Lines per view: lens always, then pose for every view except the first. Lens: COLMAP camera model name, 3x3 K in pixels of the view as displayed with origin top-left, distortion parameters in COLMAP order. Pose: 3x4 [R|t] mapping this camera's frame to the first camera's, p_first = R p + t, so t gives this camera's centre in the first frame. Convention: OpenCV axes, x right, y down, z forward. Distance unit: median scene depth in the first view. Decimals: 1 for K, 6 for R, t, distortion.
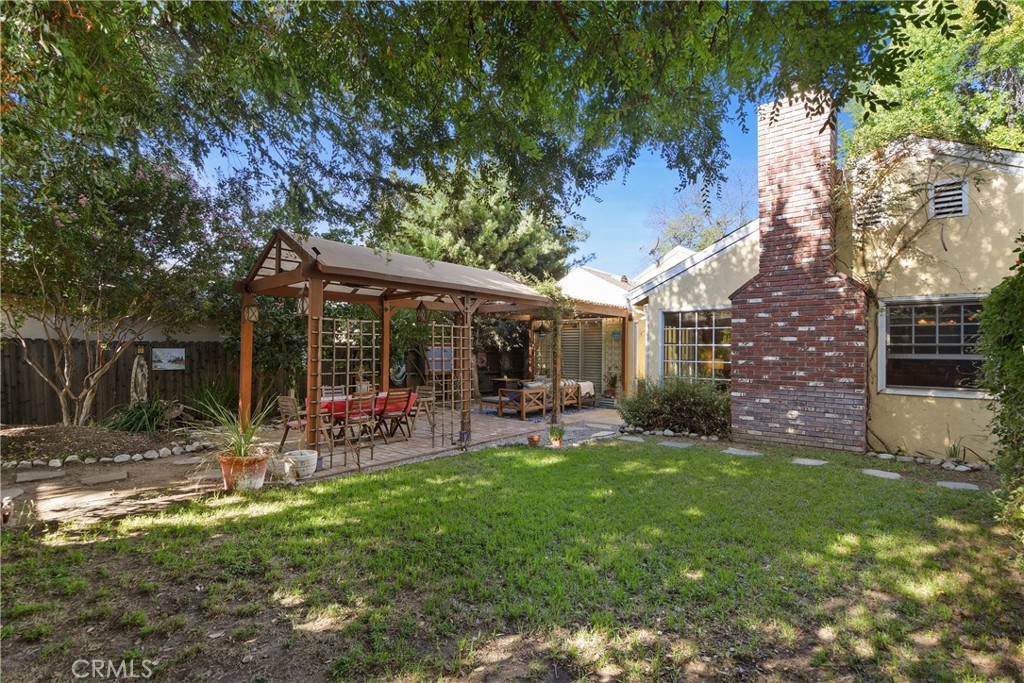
lens RADIAL K [[459.1, 0, 511.2], [0, 459.1, 343.4], [0, 0, 1]] dist [-0.015104, -0.001857]
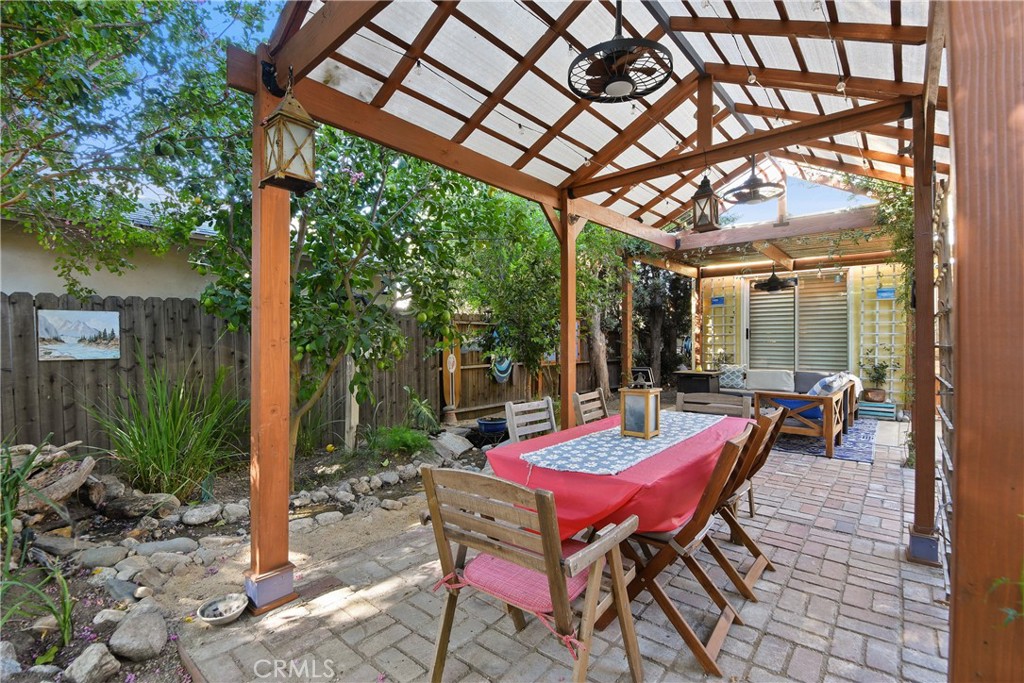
lens RADIAL K [[459.1, 0, 512.3], [0, 459.1, 341.2], [0, 0, 1]] dist [-0.015104, -0.001857]
pose [[0.999903, -0.009941, 0.009759, -0.338430], [0.009776, 0.999811, 0.016828, 0.036735], [-0.009924, -0.016731, 0.999811, 0.556142]]
